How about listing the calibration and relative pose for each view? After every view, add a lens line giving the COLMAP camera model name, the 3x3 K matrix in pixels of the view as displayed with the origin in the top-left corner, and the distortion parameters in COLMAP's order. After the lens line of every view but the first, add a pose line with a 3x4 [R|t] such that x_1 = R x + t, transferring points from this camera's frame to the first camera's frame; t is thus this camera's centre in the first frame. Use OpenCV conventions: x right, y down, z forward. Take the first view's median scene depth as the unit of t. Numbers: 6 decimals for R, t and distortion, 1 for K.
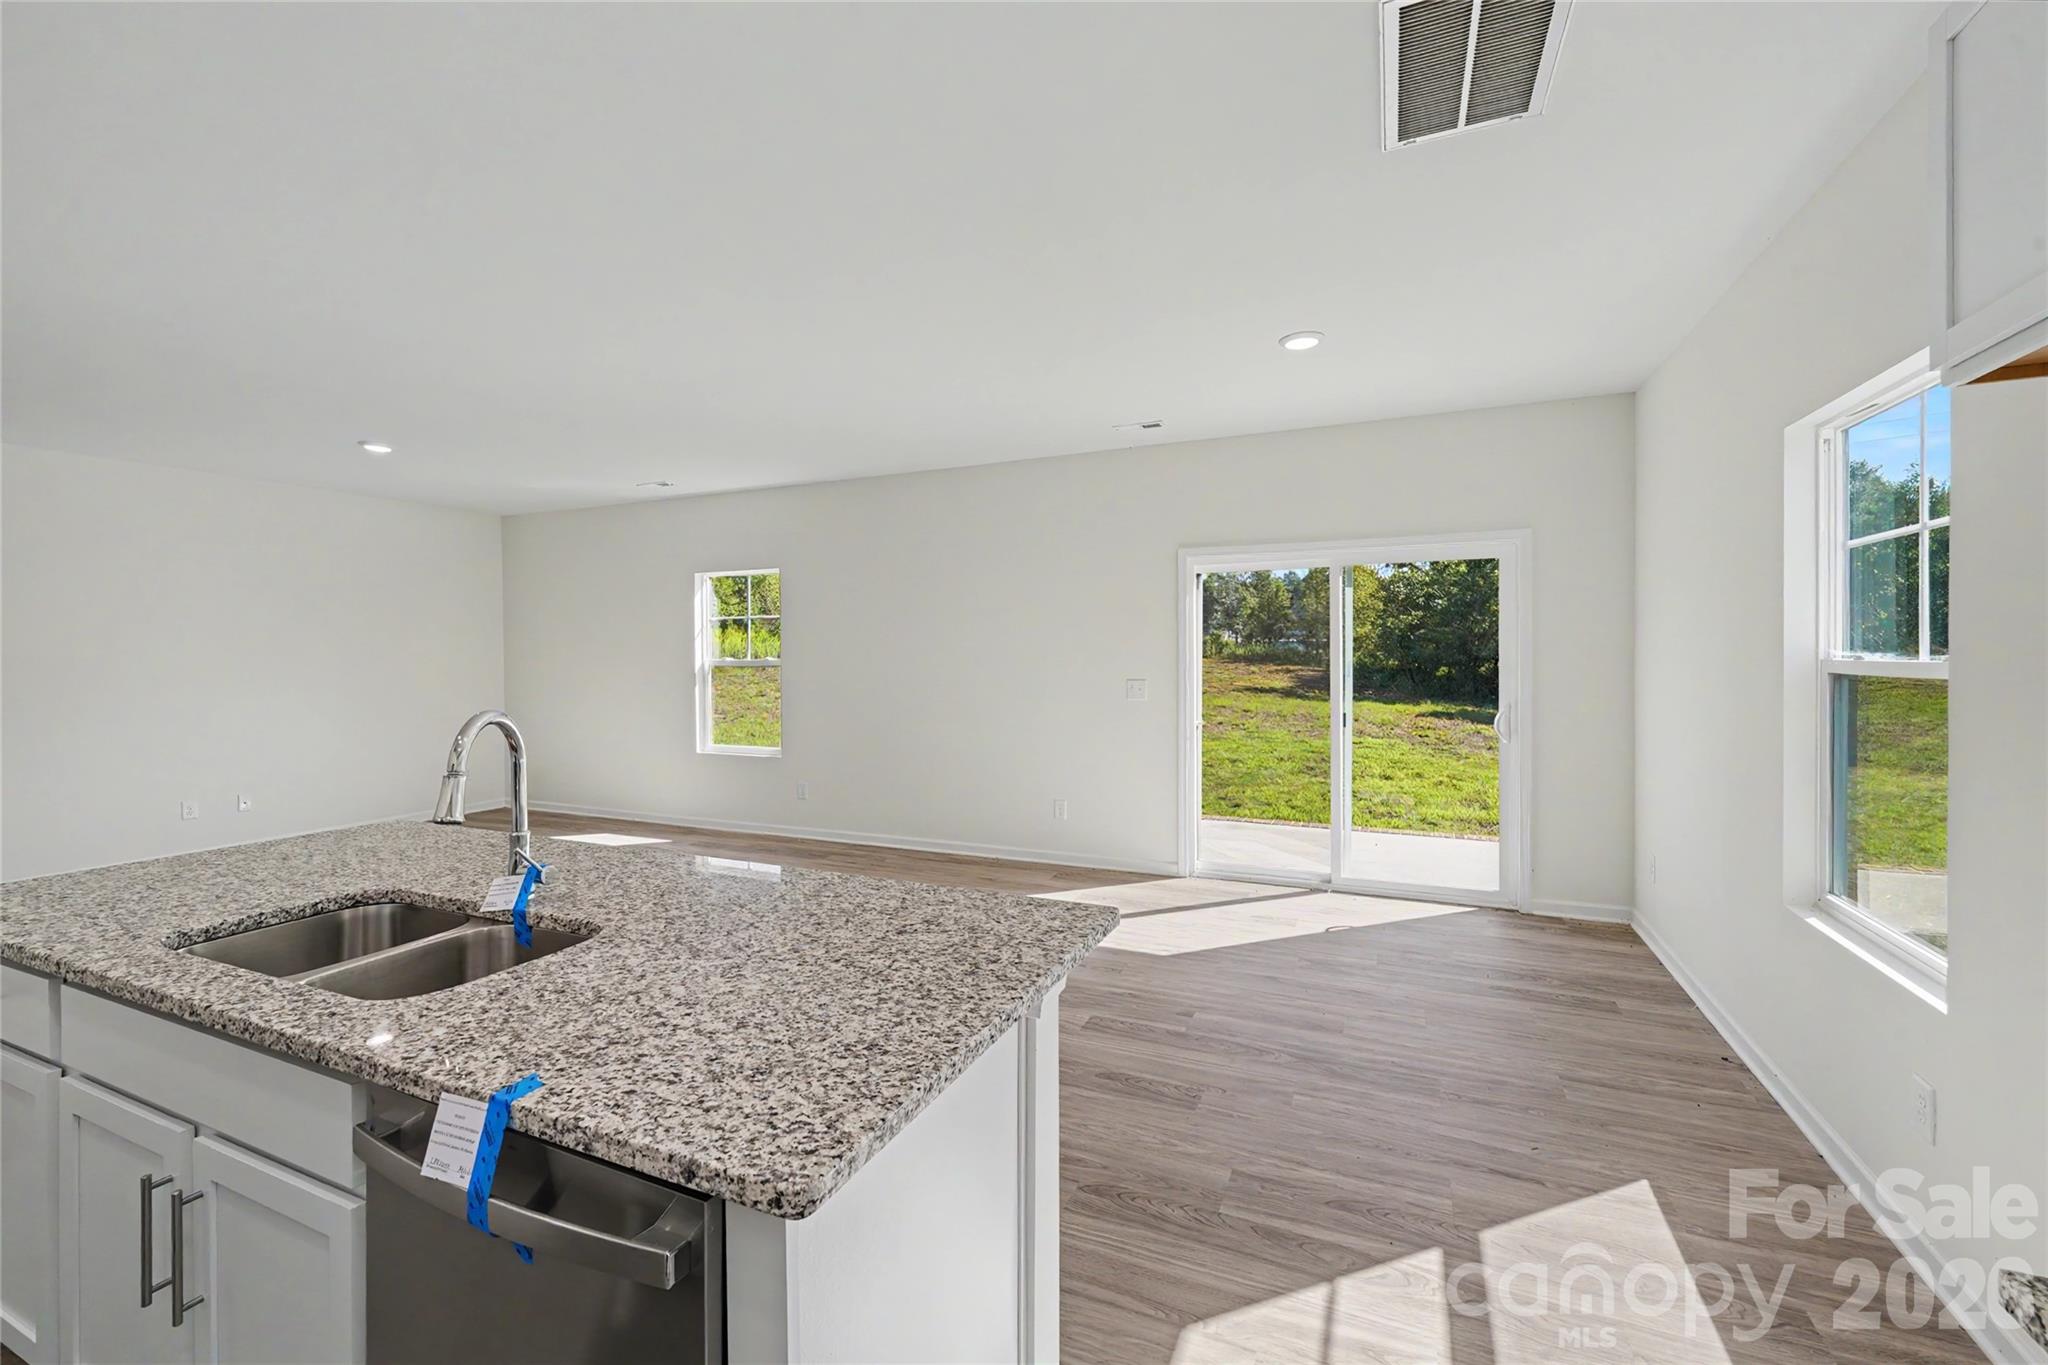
lens RADIAL K [[846.0, 0, 1011.8], [0, 846.0, 660.9], [0, 0, 1]] dist [0.002452, -0.000139]
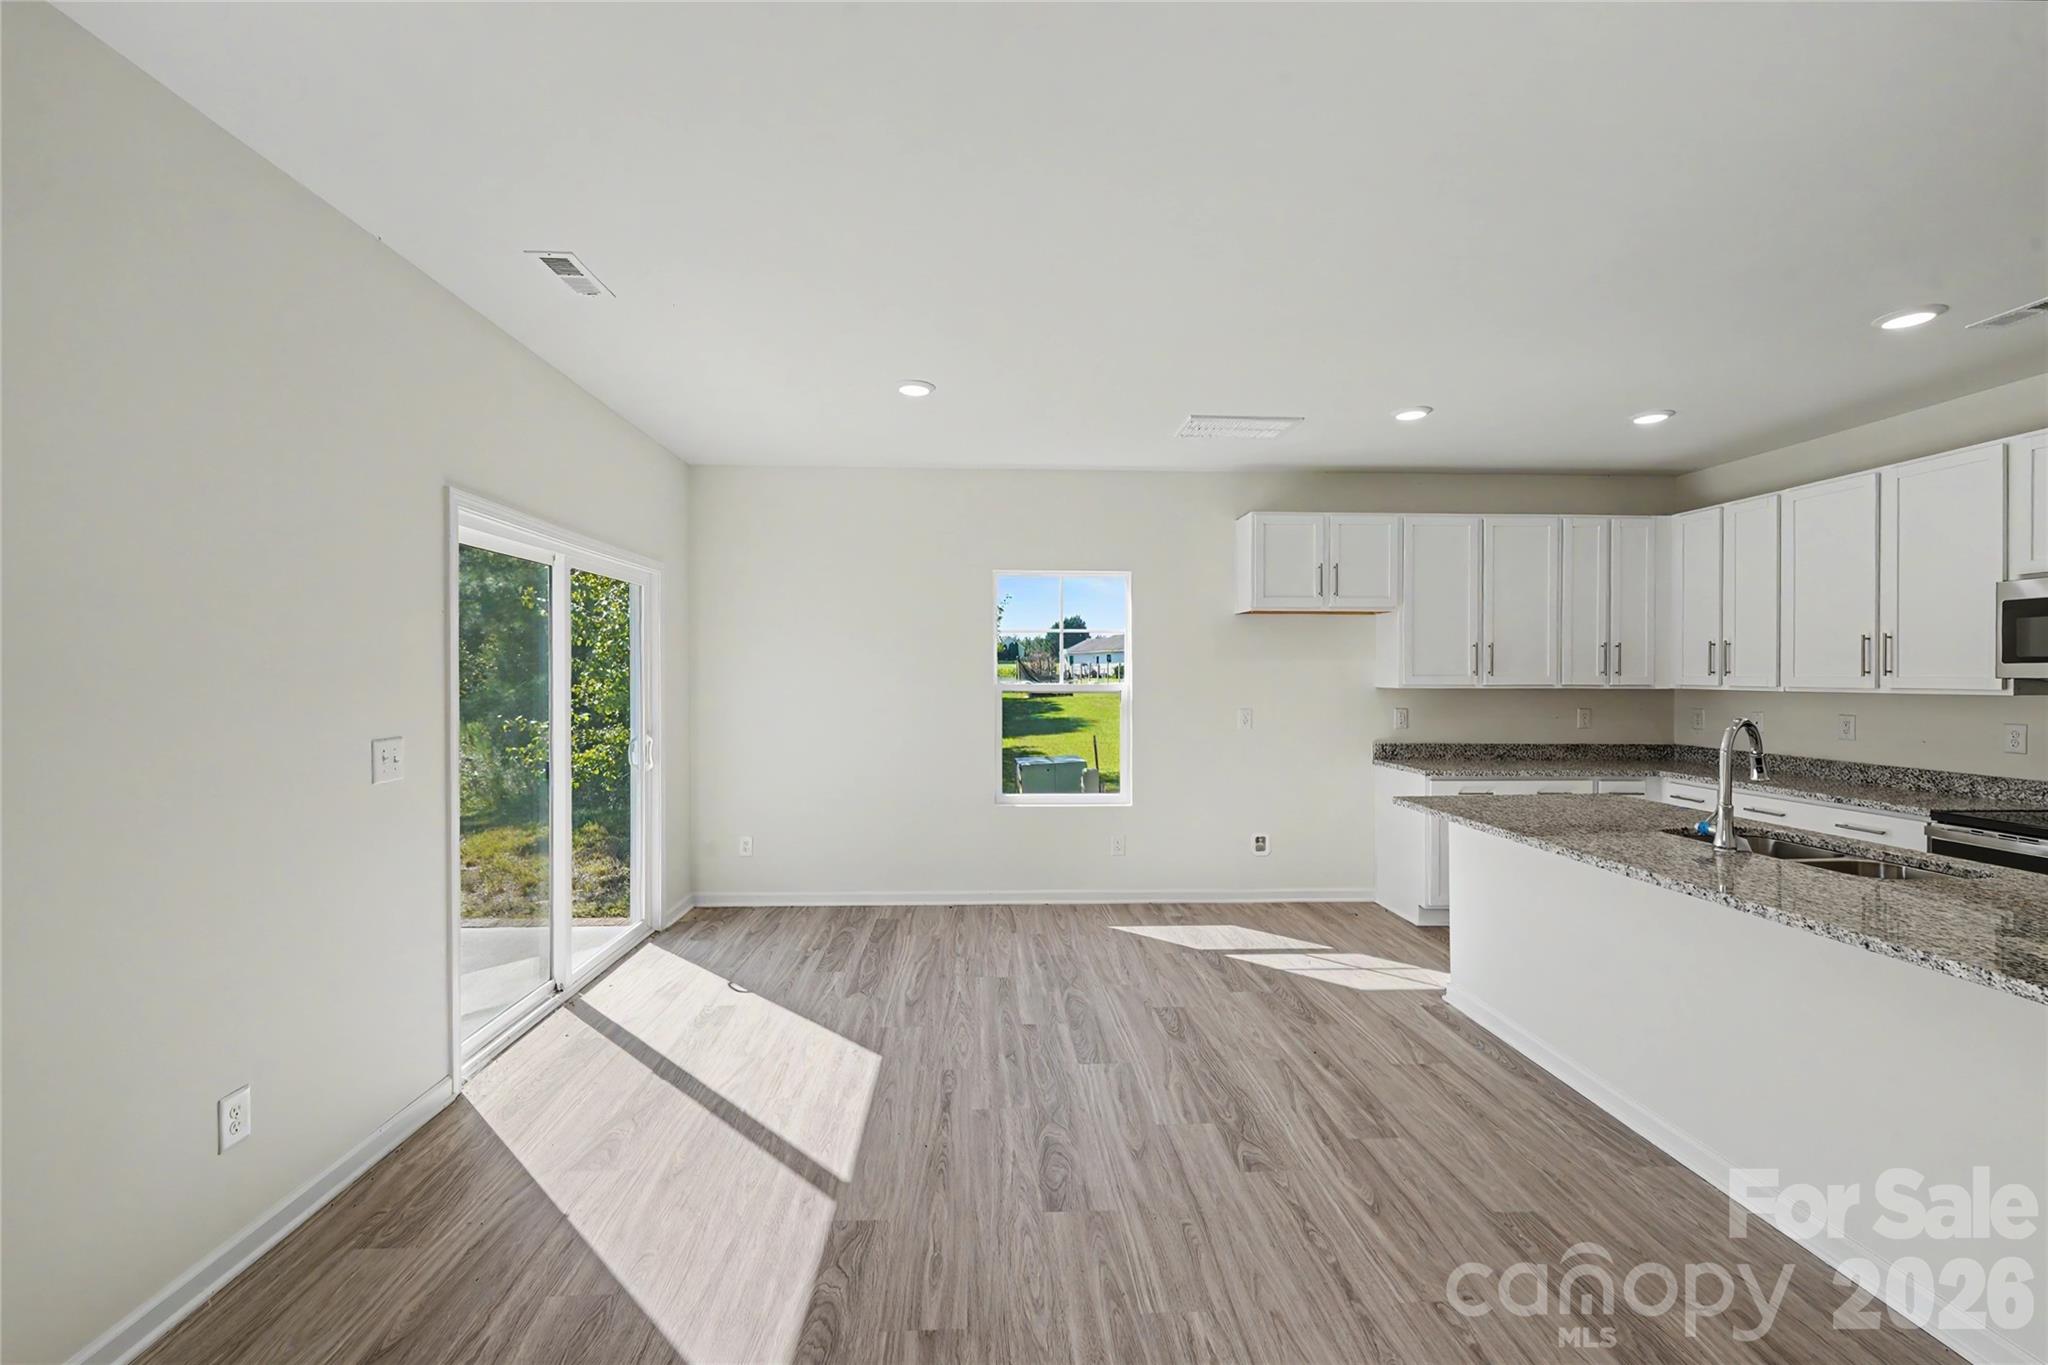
lens RADIAL K [[843.8, 0, 1022.3], [0, 843.8, 683.0], [0, 0, 1]] dist [0.007477, -0.000202]
pose [[-0.462063, -0.002338, 0.886844, -0.161210], [0.010101, 0.999918, 0.007898, -0.003308], [-0.886789, 0.012608, -0.462002, 0.335972]]
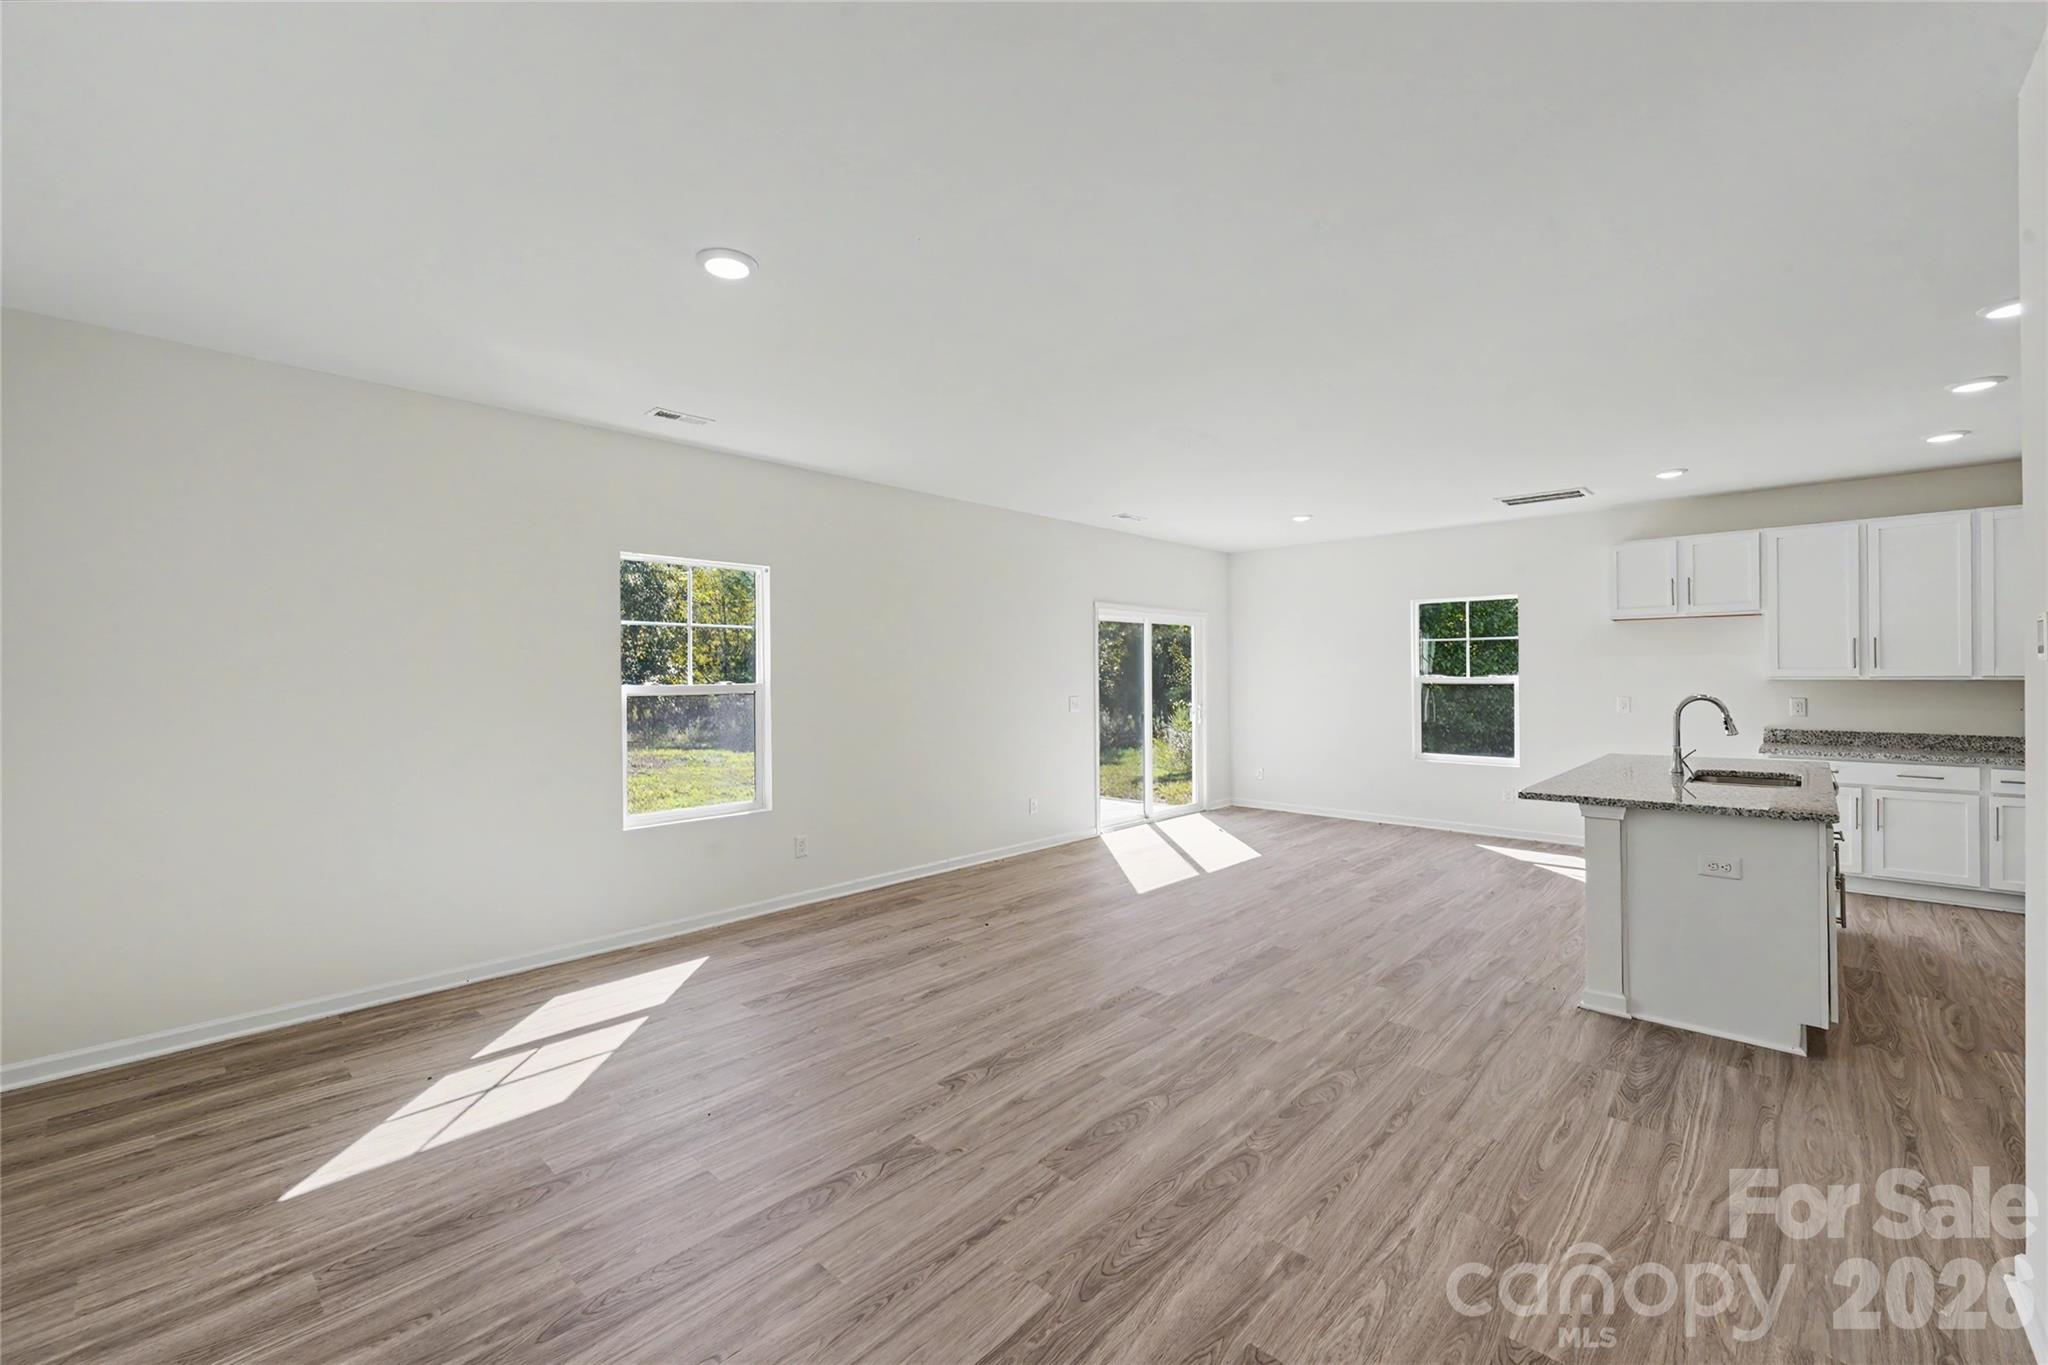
lens RADIAL K [[838.0, 0, 1013.0], [0, 838.0, 679.4], [0, 0, 1]] dist [0.002640, -0.000806]
pose [[0.326713, 0.000370, 0.945124, -0.421479], [0.013257, 0.999900, -0.004974, 0.000225], [-0.945031, 0.014155, 0.326675, 0.245344]]
